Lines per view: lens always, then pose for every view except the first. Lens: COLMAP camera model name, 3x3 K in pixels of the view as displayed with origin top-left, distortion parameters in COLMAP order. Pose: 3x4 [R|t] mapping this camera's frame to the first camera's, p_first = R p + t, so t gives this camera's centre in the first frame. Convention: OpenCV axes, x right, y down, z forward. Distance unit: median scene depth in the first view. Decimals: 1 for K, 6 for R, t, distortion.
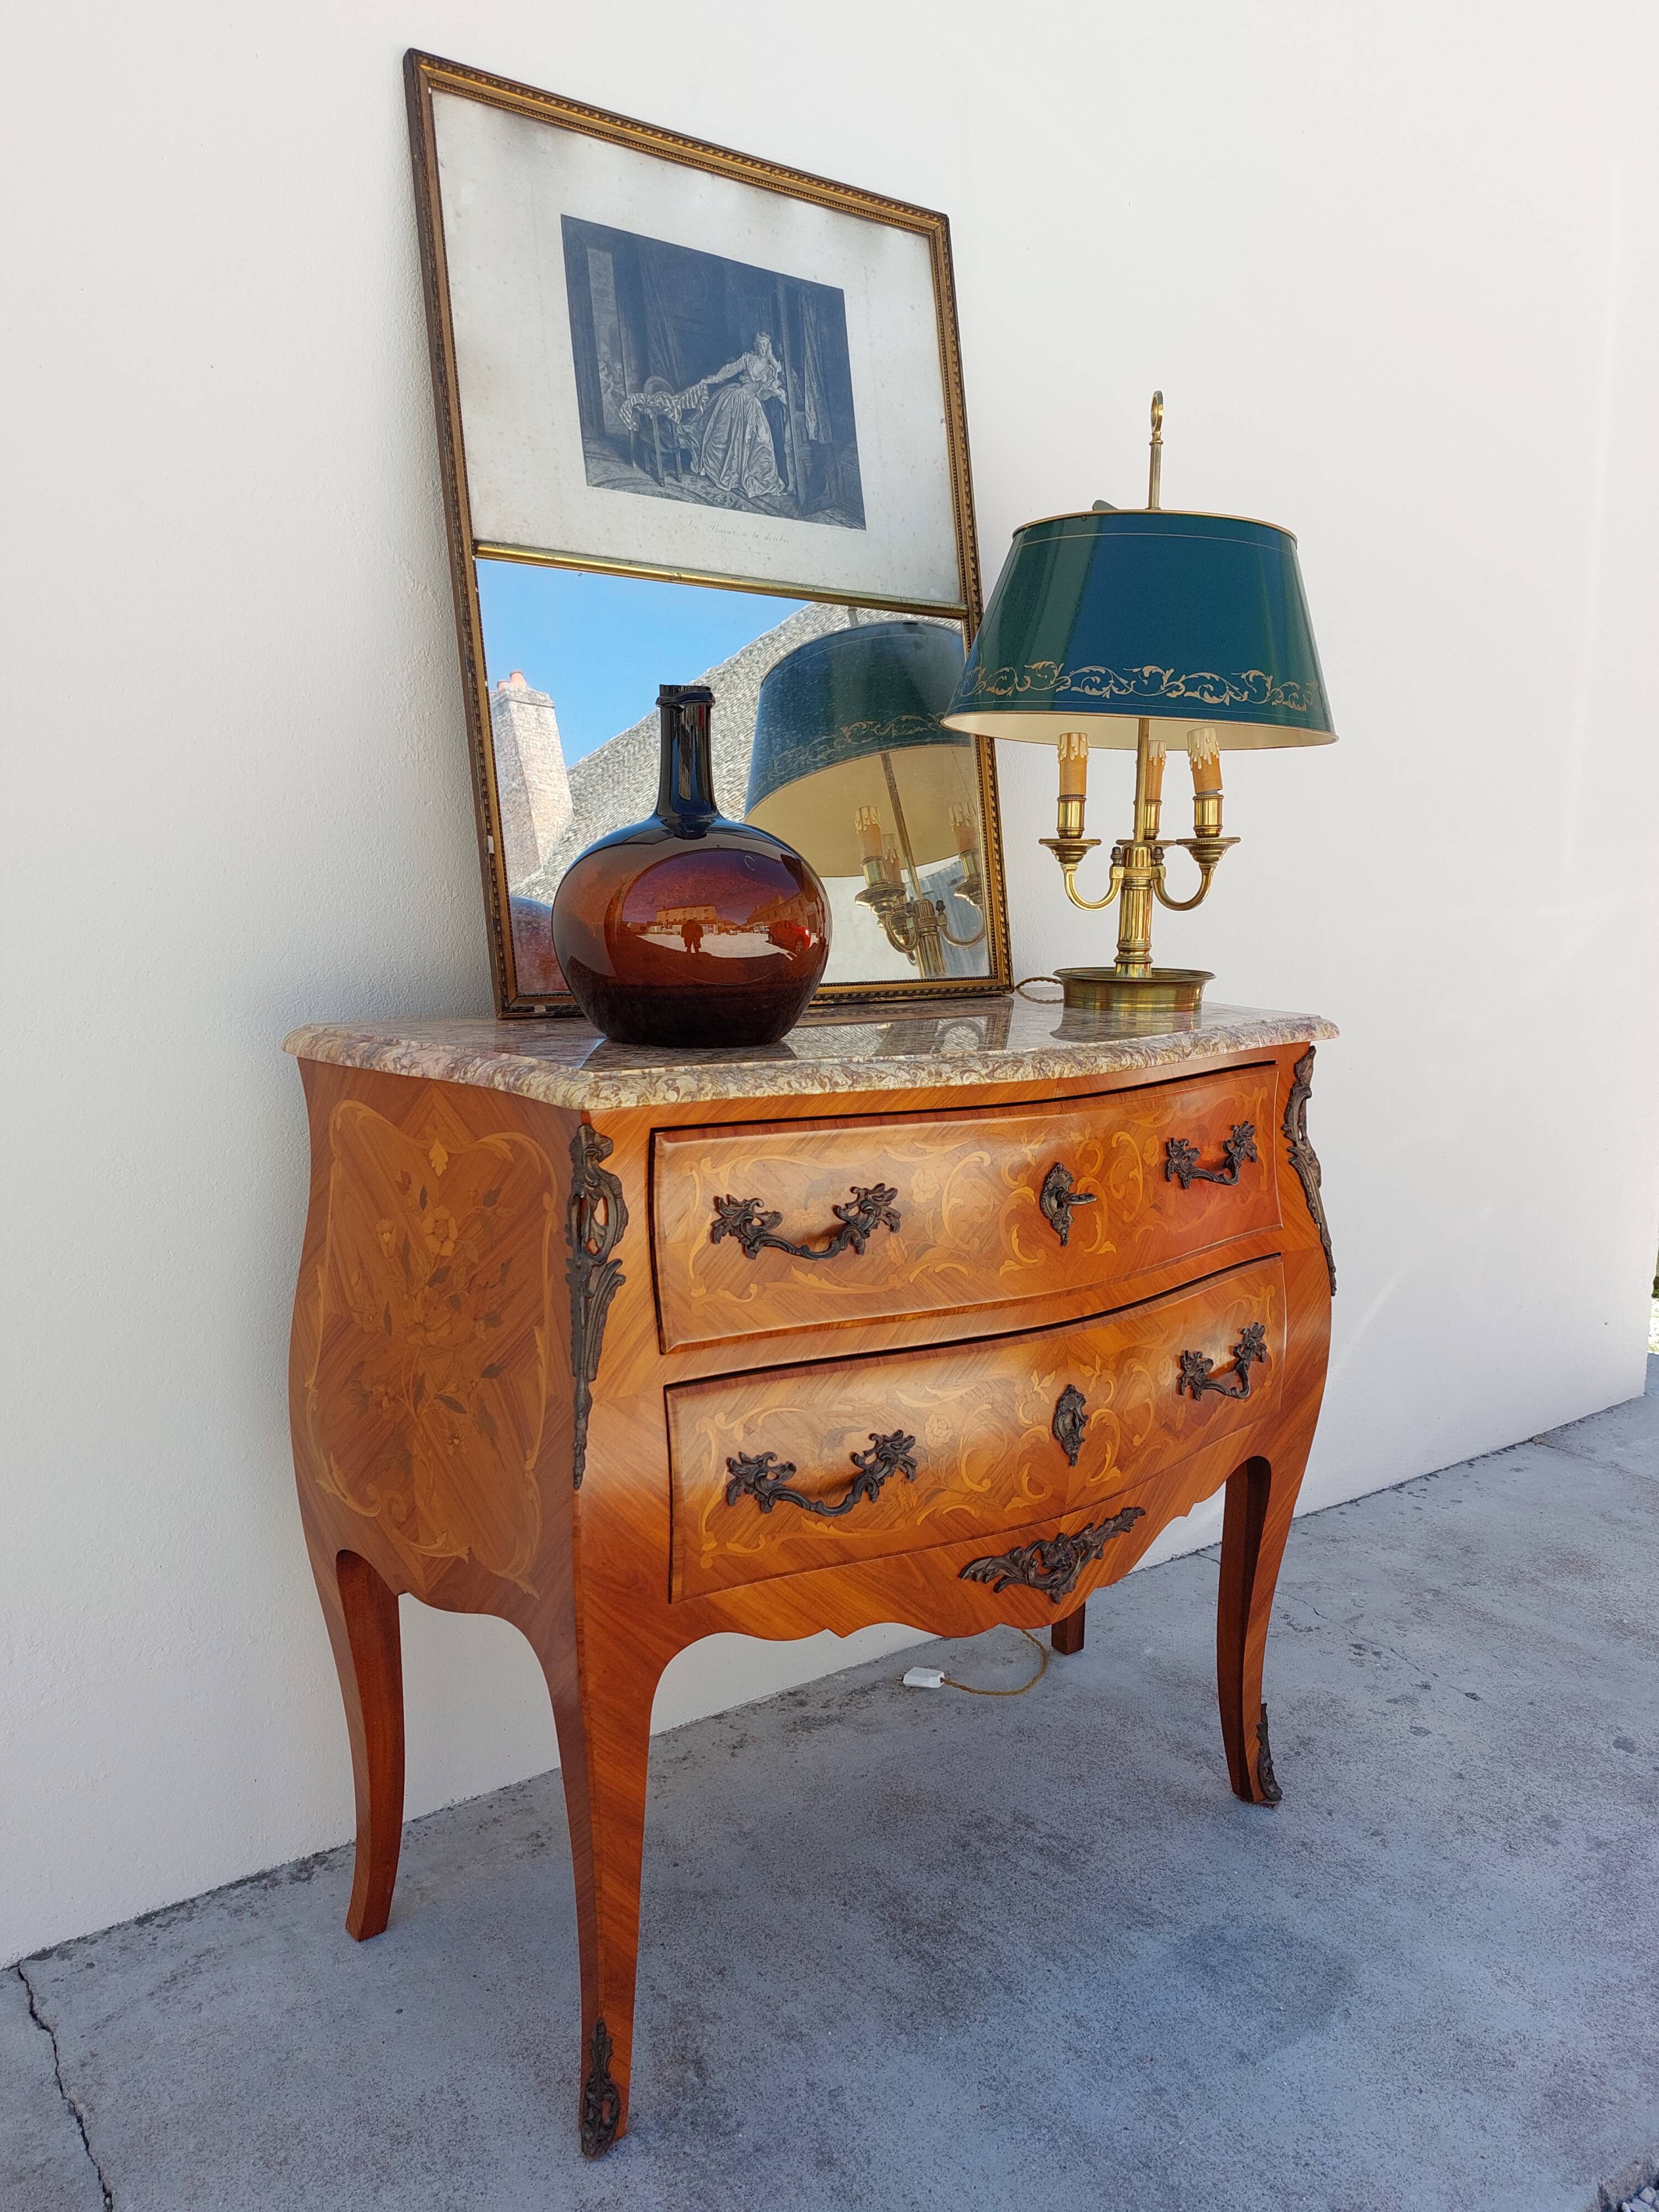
lens RADIAL K [[1576.6, 0, 839.8], [0, 1576.6, 1132.5], [0, 0, 1]] dist [0.060690, -0.067621]
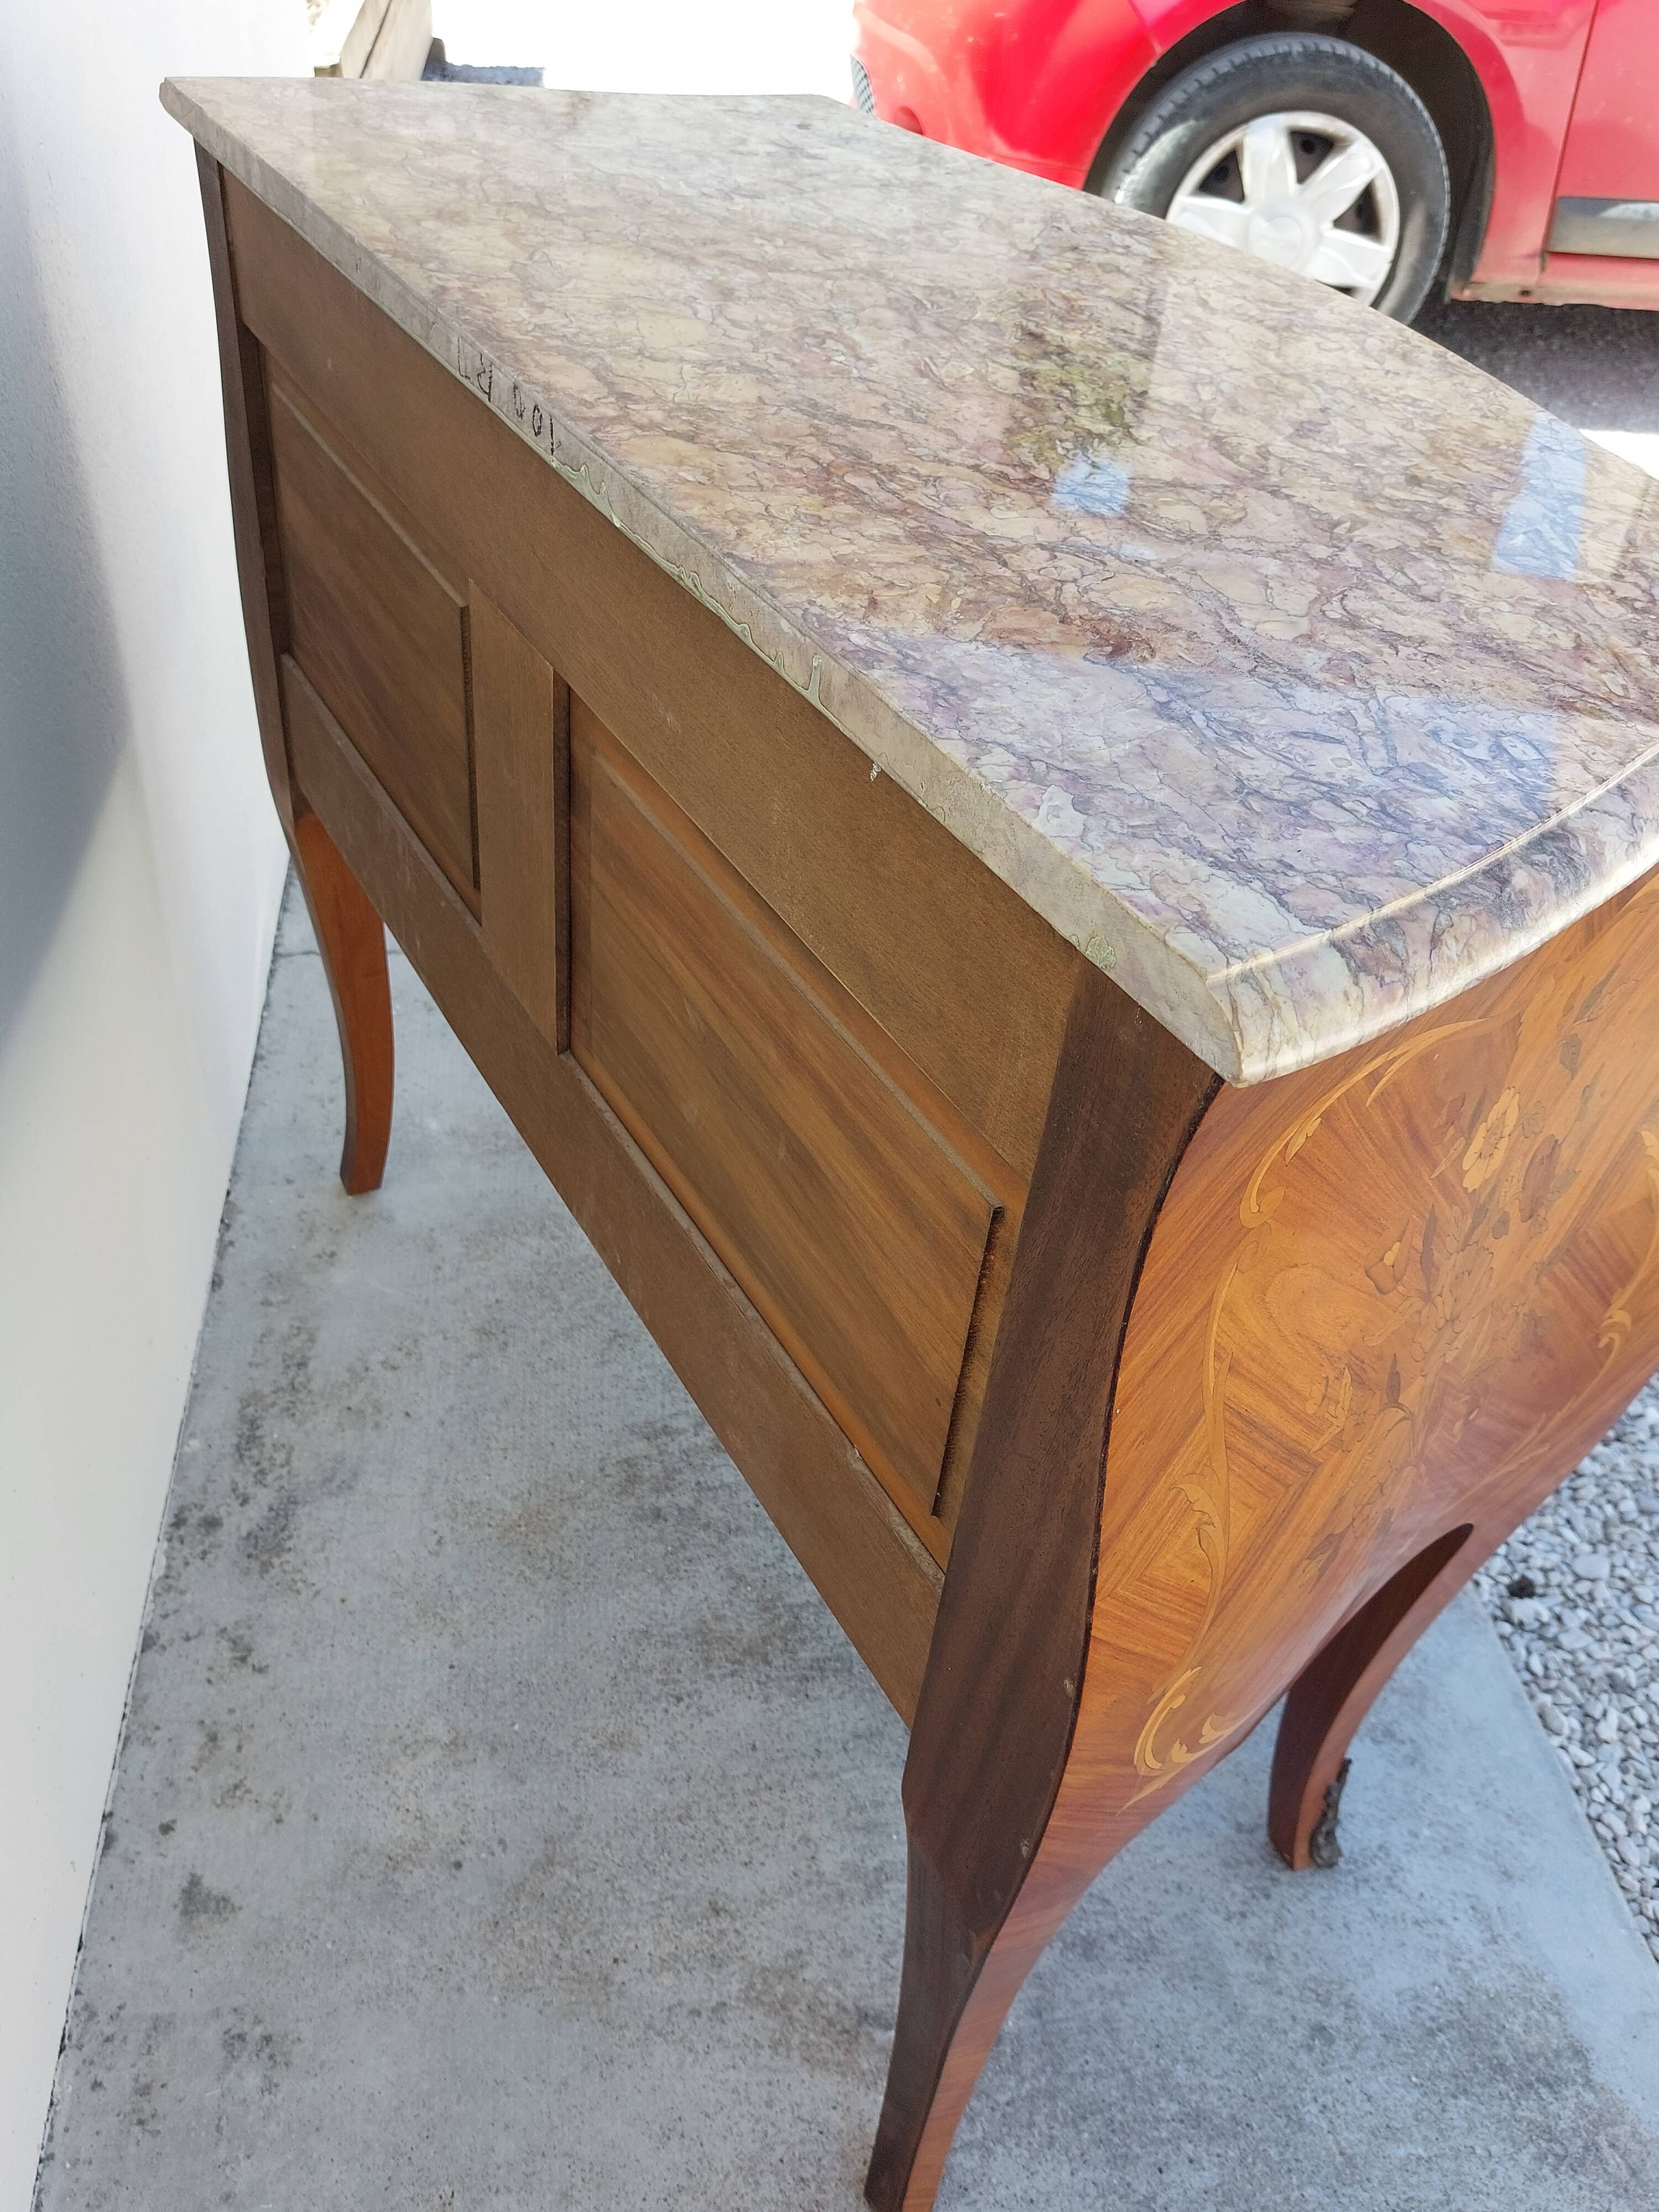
lens RADIAL K [[1842.8, 0, 825.7], [0, 1842.8, 1104.4], [0, 0, 1]] dist [0.066745, -0.115305]
pose [[0.470928, -0.539228, 0.698184, -0.437034], [0.077059, 0.813557, 0.576357, -0.214737], [-0.878800, -0.217621, 0.424679, 0.723781]]
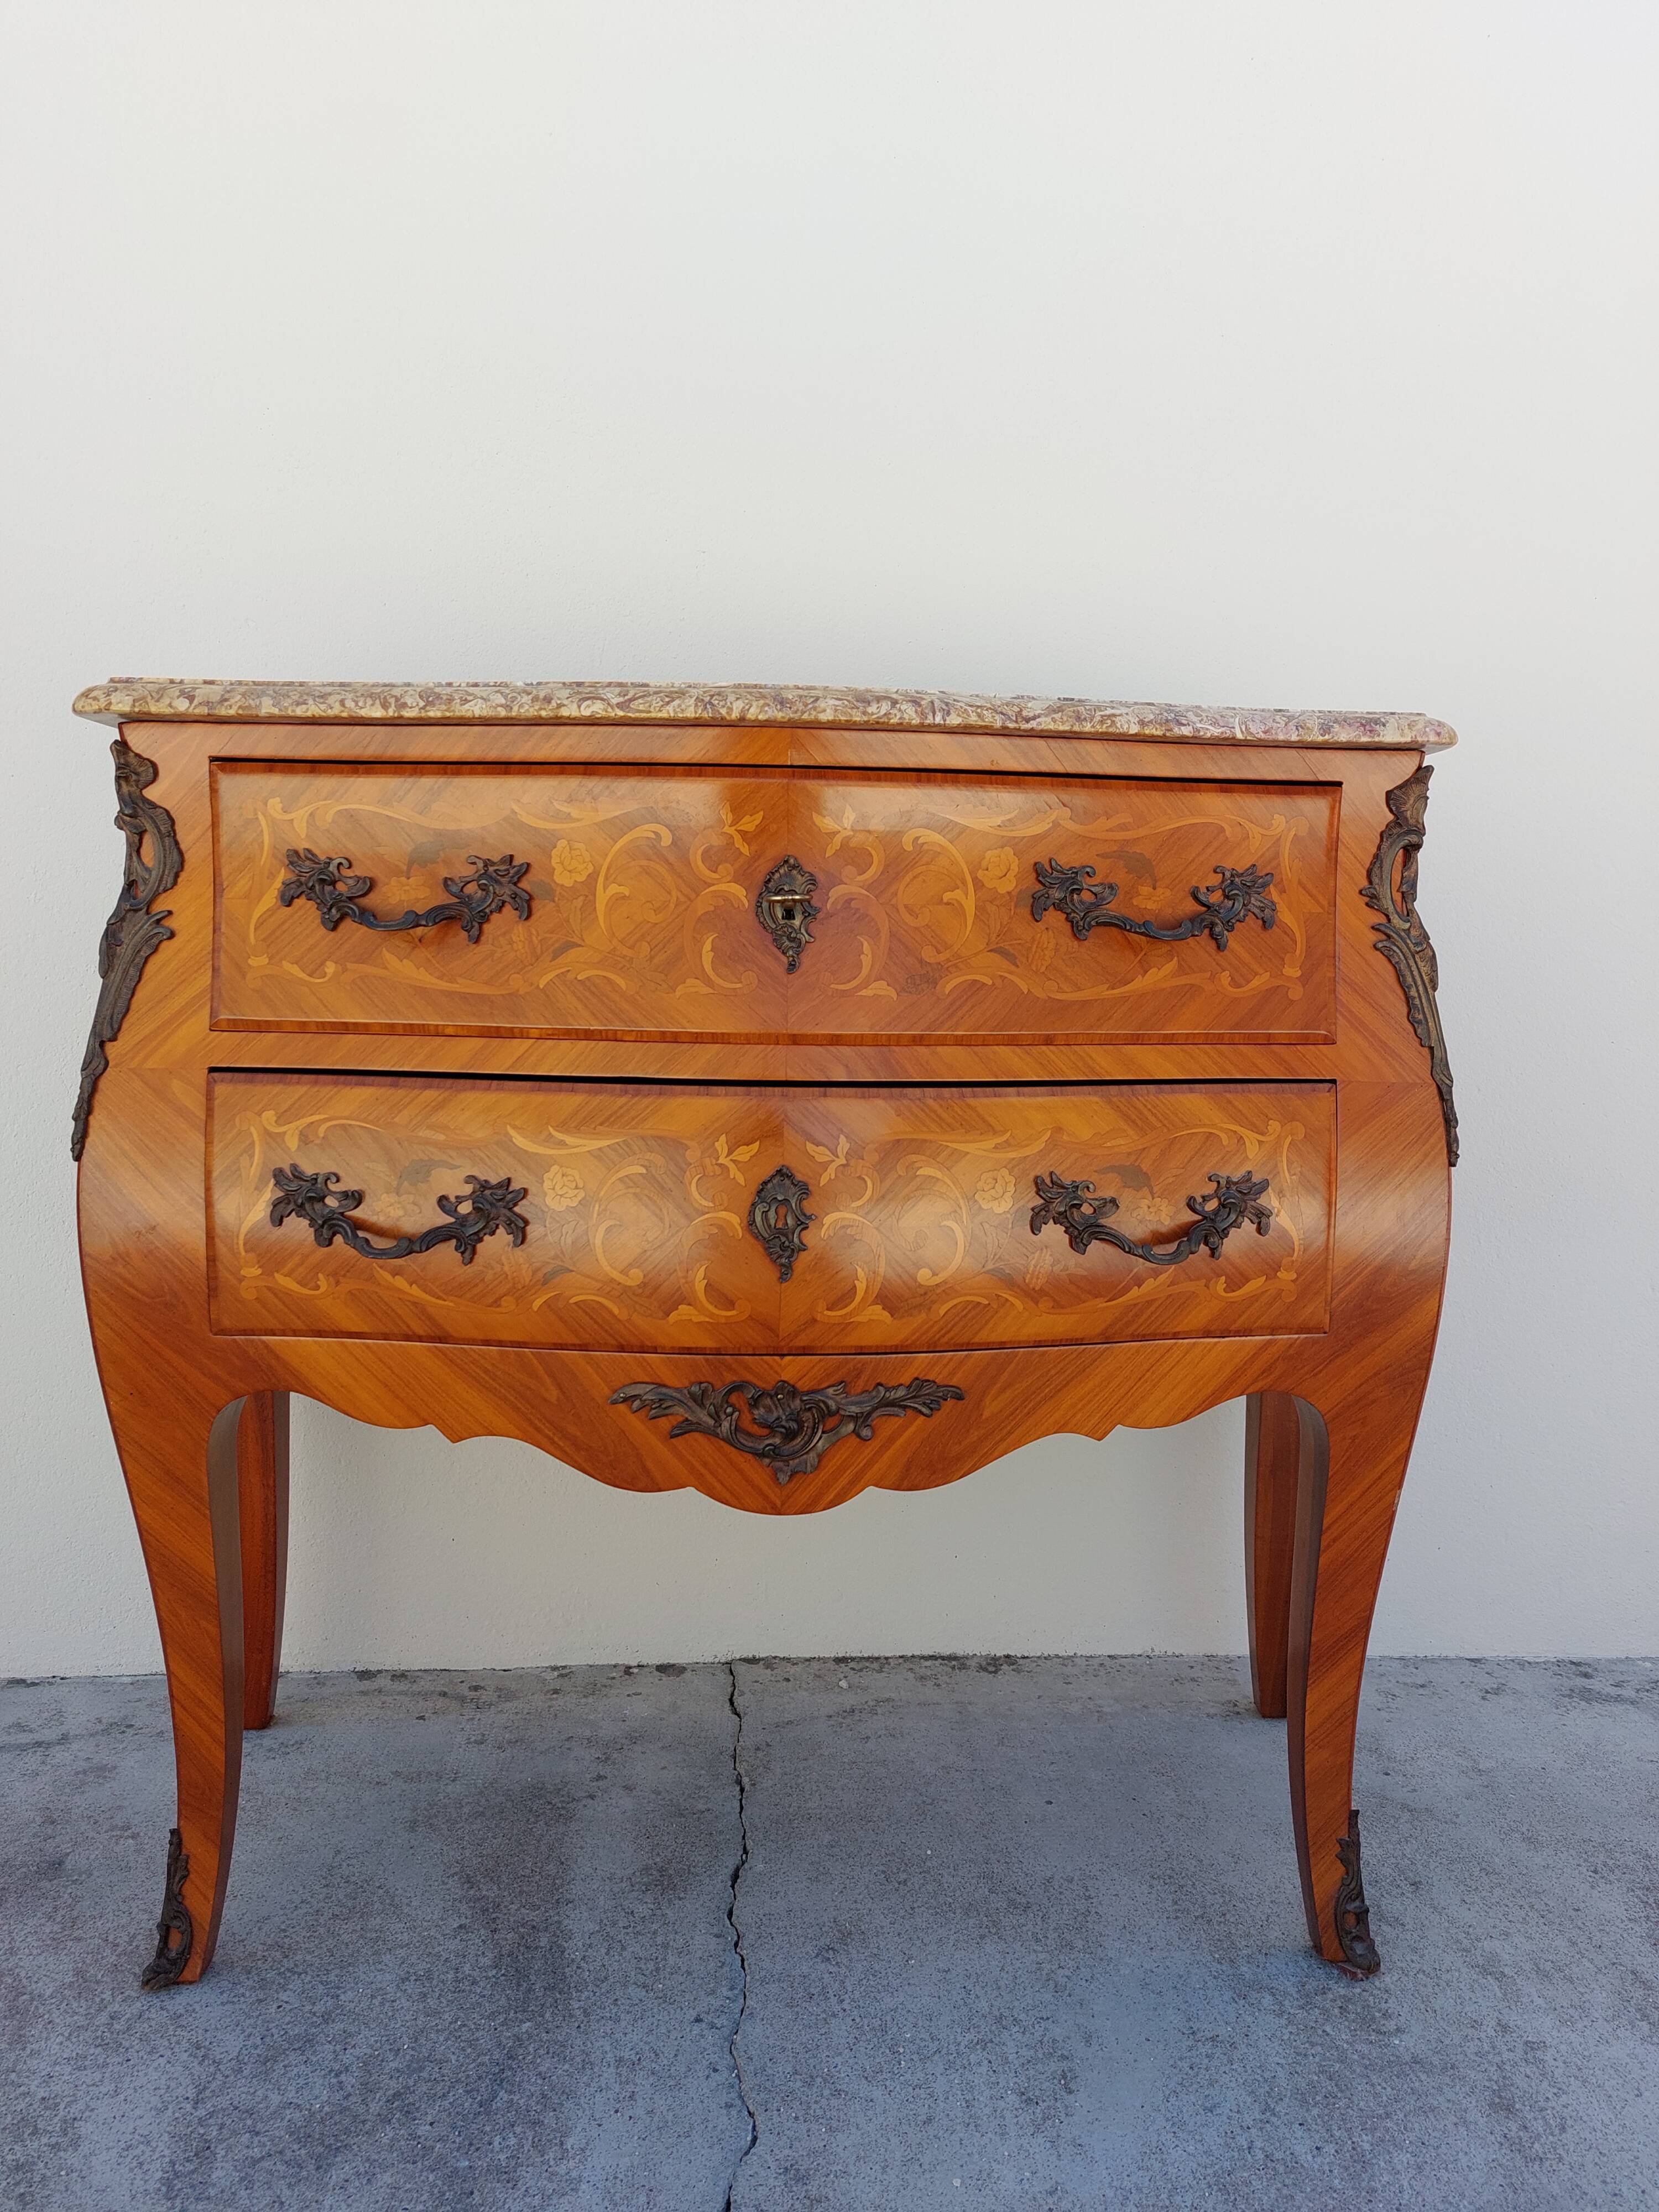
lens RADIAL K [[1600.6, 0, 856.2], [0, 1600.6, 1108.2], [0, 0, 1]] dist [0.080370, -0.100325]
pose [[0.834033, 0.065290, -0.547838, 0.539309], [-0.101769, 0.994140, -0.036455, 0.148269], [0.542247, 0.086157, 0.835790, 0.388979]]
